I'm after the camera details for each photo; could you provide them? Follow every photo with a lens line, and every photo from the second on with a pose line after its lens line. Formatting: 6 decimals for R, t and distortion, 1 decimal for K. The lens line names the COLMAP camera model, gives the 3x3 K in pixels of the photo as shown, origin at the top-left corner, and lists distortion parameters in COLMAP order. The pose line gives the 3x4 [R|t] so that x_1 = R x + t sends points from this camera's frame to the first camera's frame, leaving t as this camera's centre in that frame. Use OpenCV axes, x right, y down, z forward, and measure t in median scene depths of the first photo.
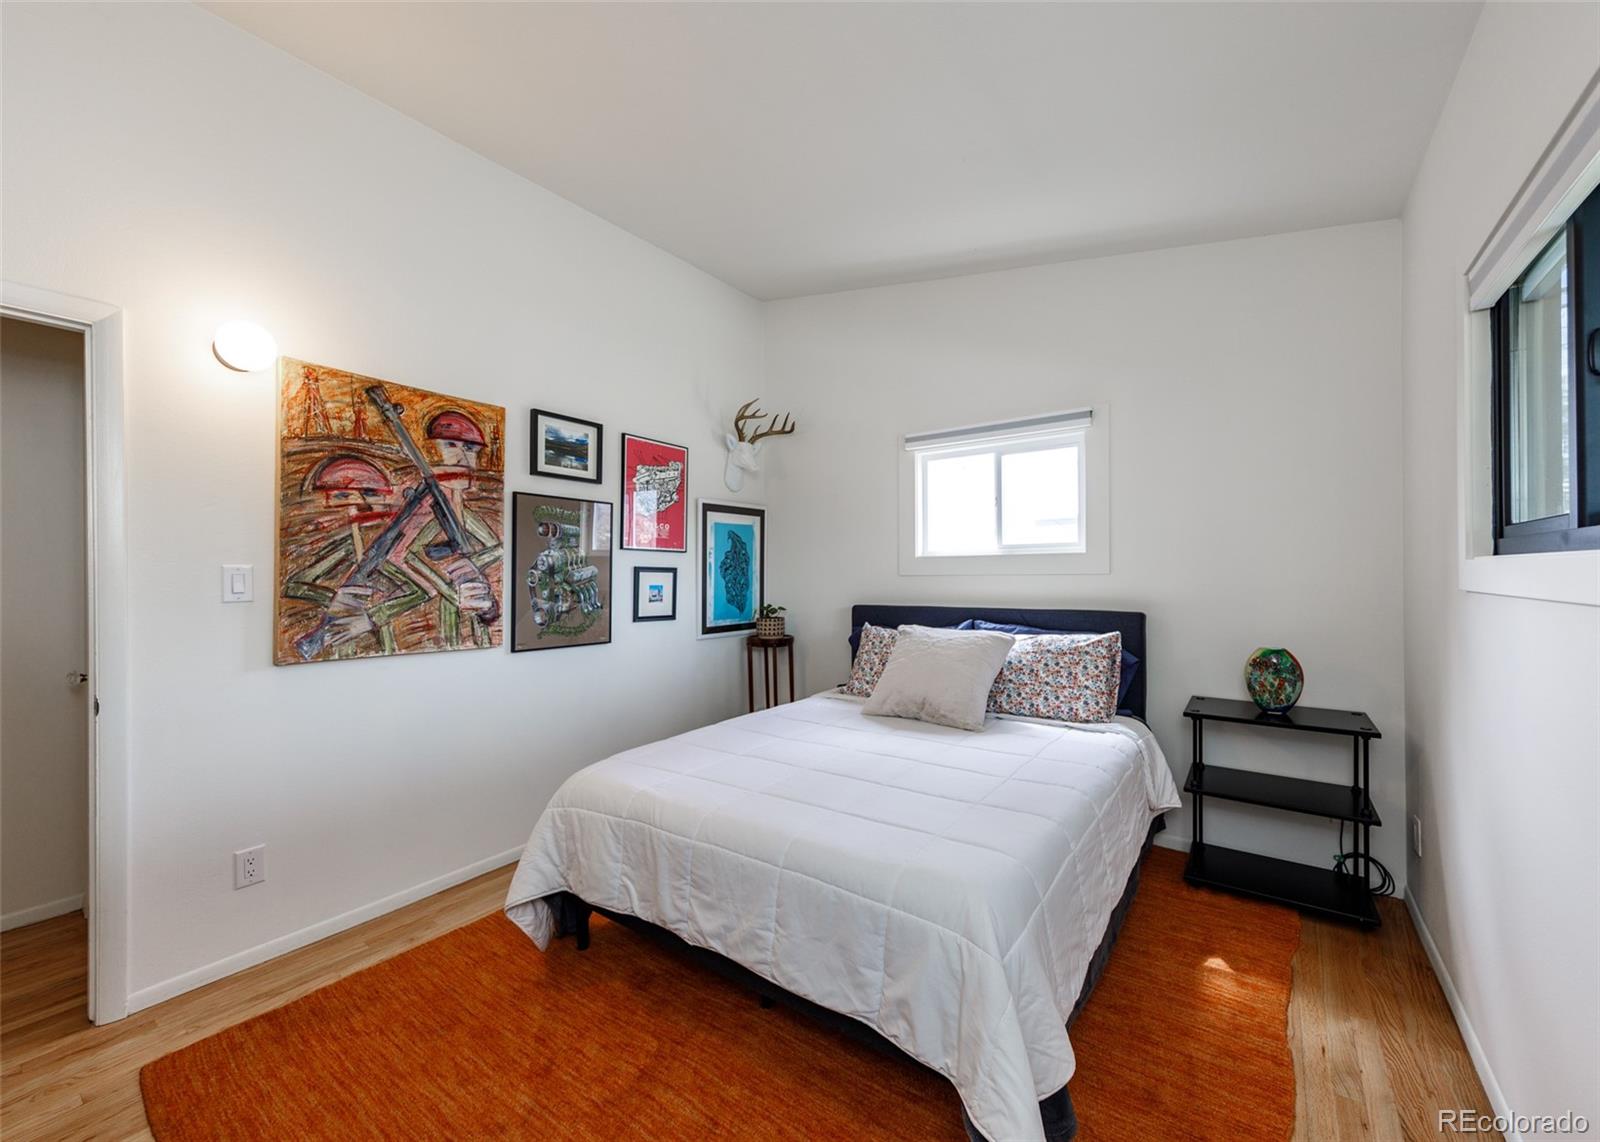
lens RADIAL K [[619.9, 0, 802.0], [0, 619.9, 569.2], [0, 0, 1]] dist [-0.002566, -0.000169]
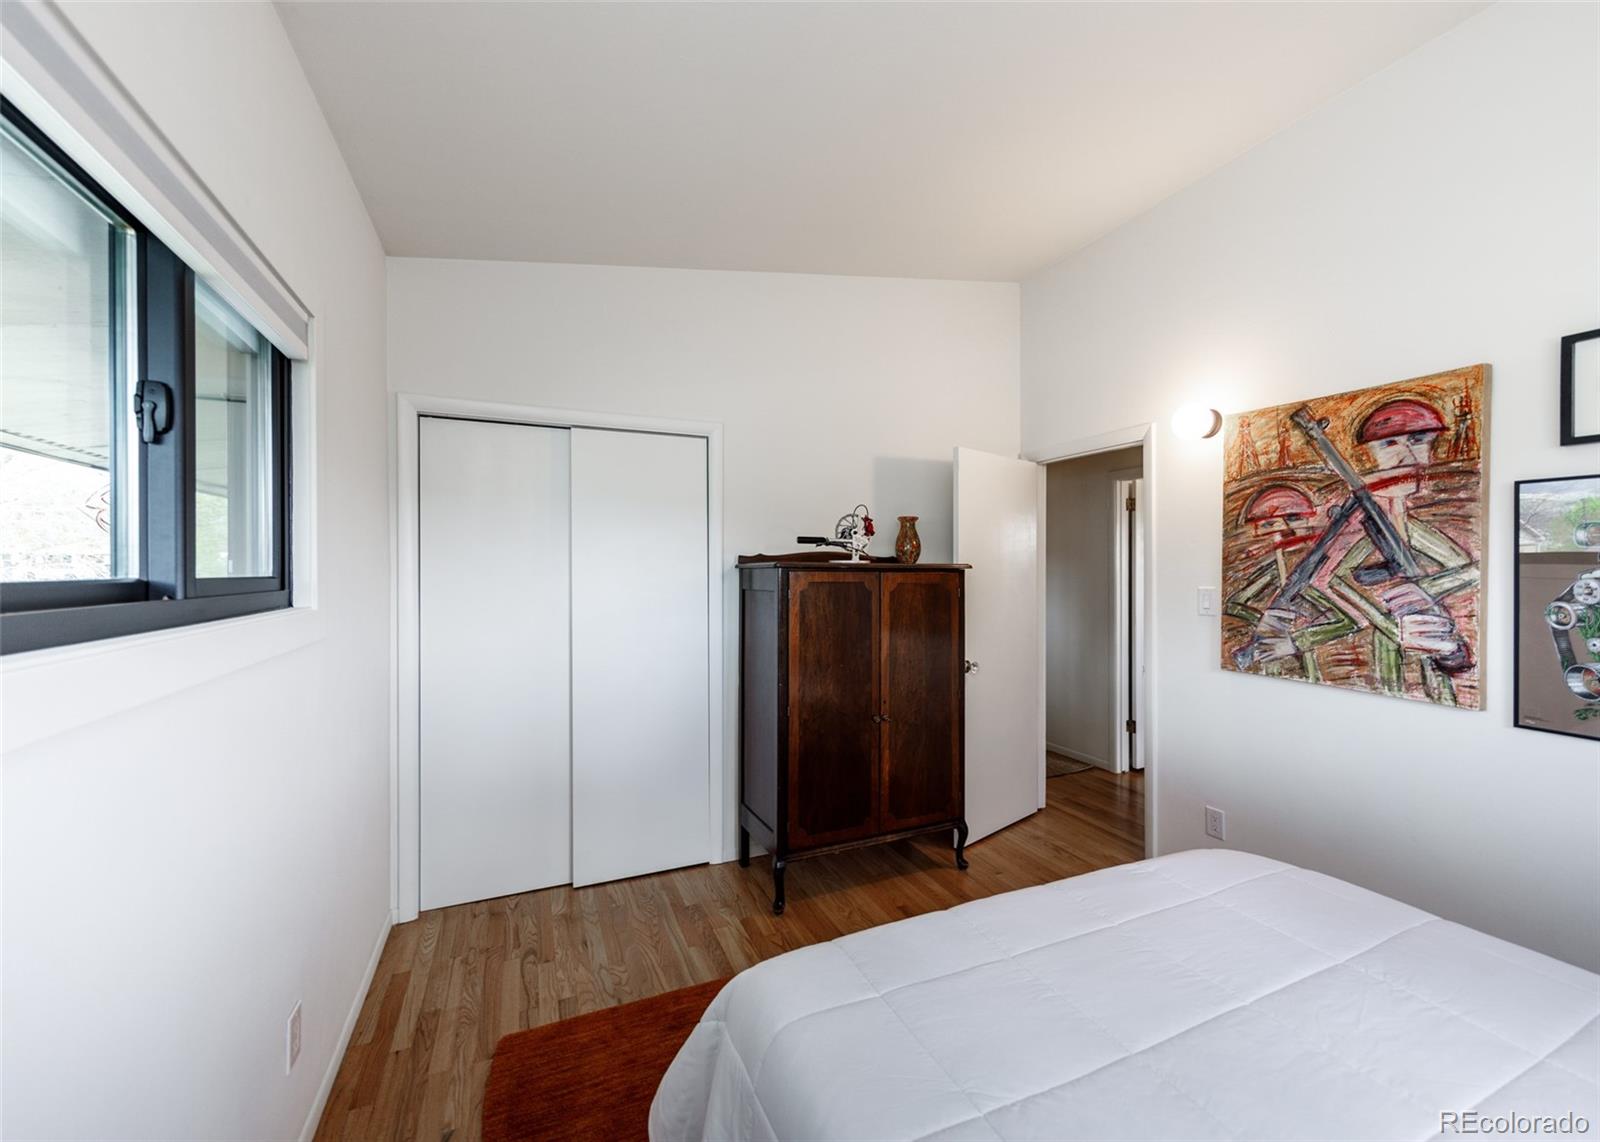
lens RADIAL K [[619.9, 0, 799.0], [0, 619.9, 571.4], [0, 0, 1]] dist [-0.002566, -0.000169]
pose [[-0.505143, 0.008205, -0.862997, 0.572582], [0.006948, 0.999961, 0.005440, -0.046506], [0.863008, -0.003248, -0.505180, 0.805105]]
